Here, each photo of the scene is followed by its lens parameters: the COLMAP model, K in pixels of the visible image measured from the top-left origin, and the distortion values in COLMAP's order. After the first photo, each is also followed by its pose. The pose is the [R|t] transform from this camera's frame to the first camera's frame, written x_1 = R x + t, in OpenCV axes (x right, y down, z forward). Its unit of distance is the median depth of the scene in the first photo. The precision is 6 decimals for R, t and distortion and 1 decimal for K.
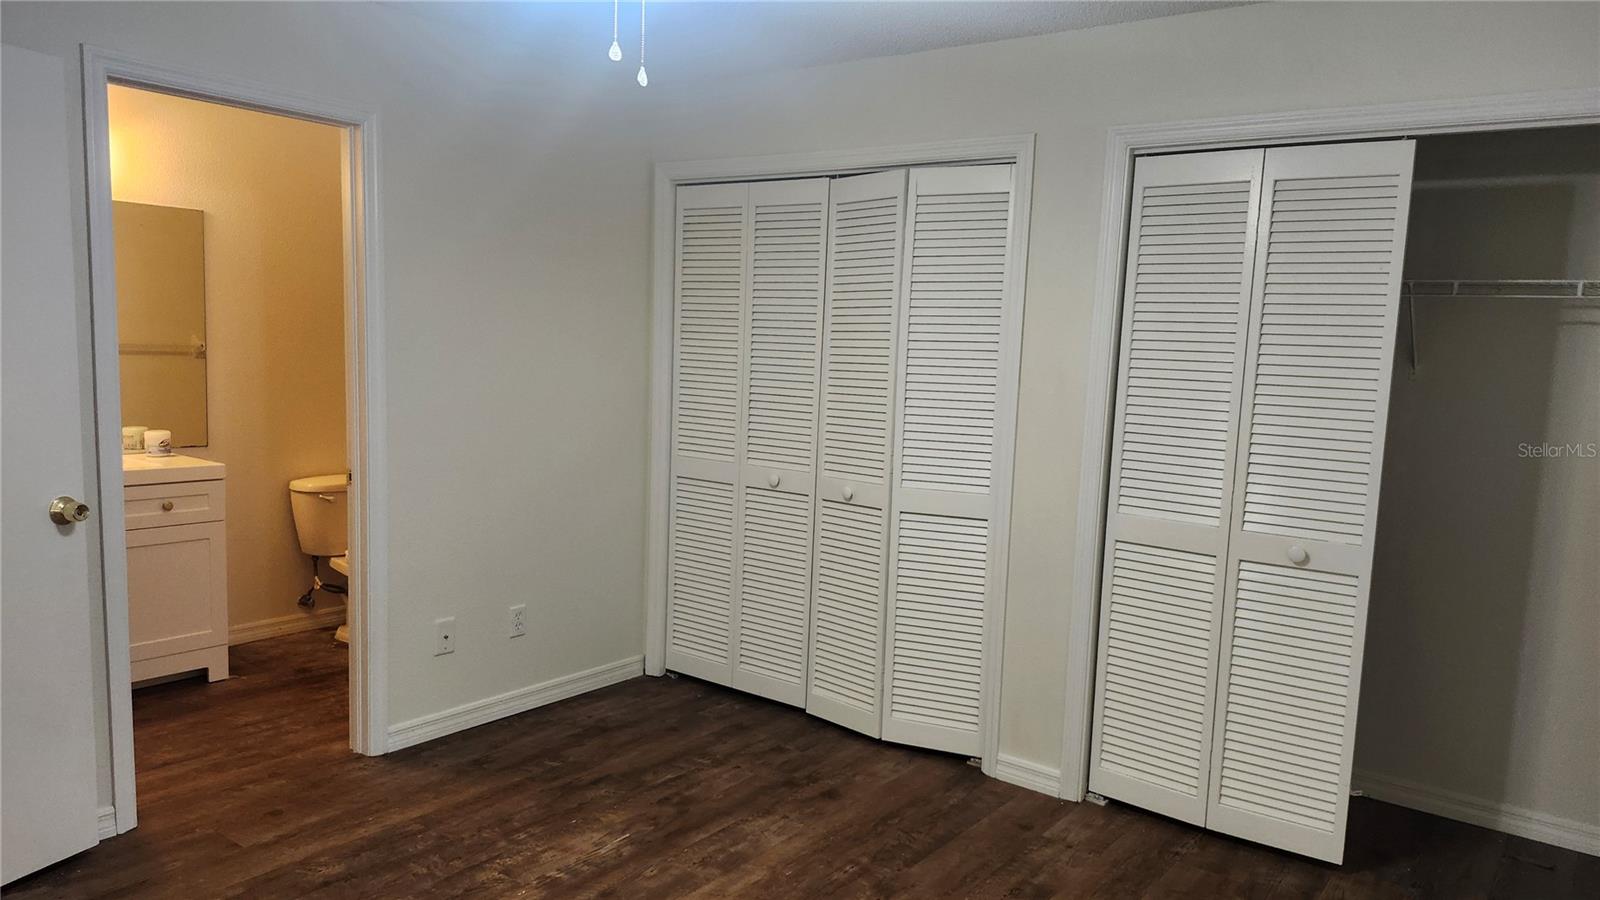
lens RADIAL K [[1106.3, 0, 797.3], [0, 1106.3, 474.0], [0, 0, 1]] dist [0.136745, -0.191881]
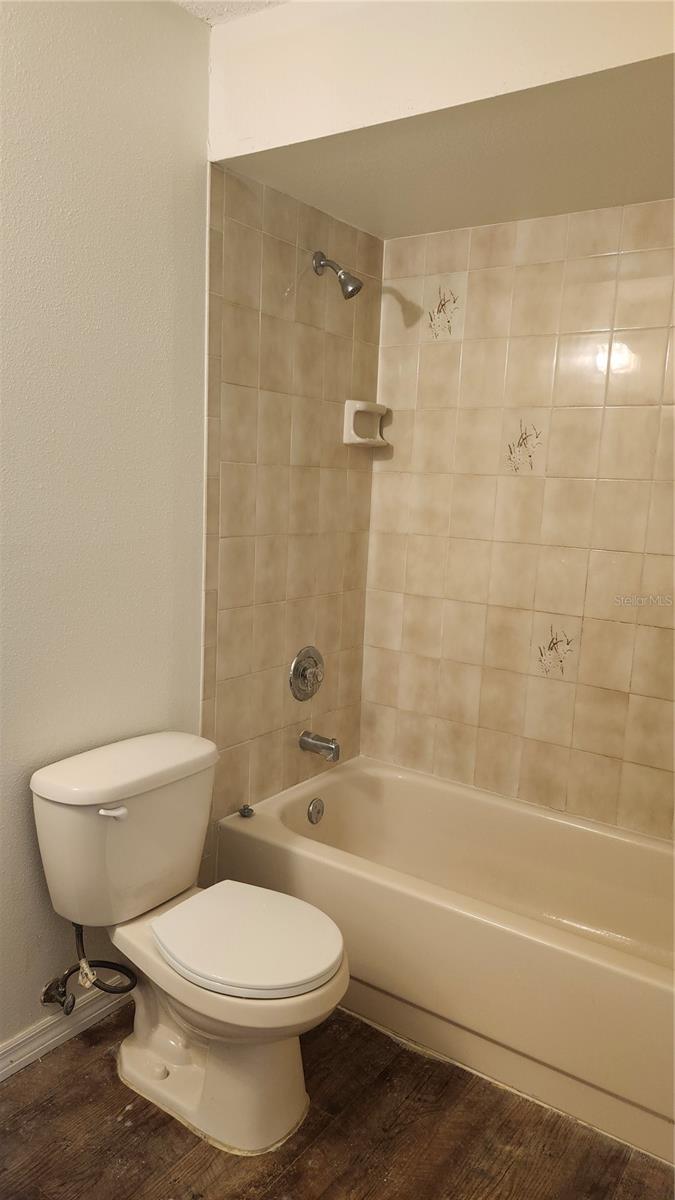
lens RADIAL K [[843.7, 0, 330.5], [0, 843.7, 617.2], [0, 0, 1]] dist [0.125532, -0.179890]
pose [[0.999361, 0.001564, 0.035707, -0.337367], [-0.003124, 0.999041, 0.043663, -0.077807], [-0.035605, -0.043747, 0.998408, 0.636455]]
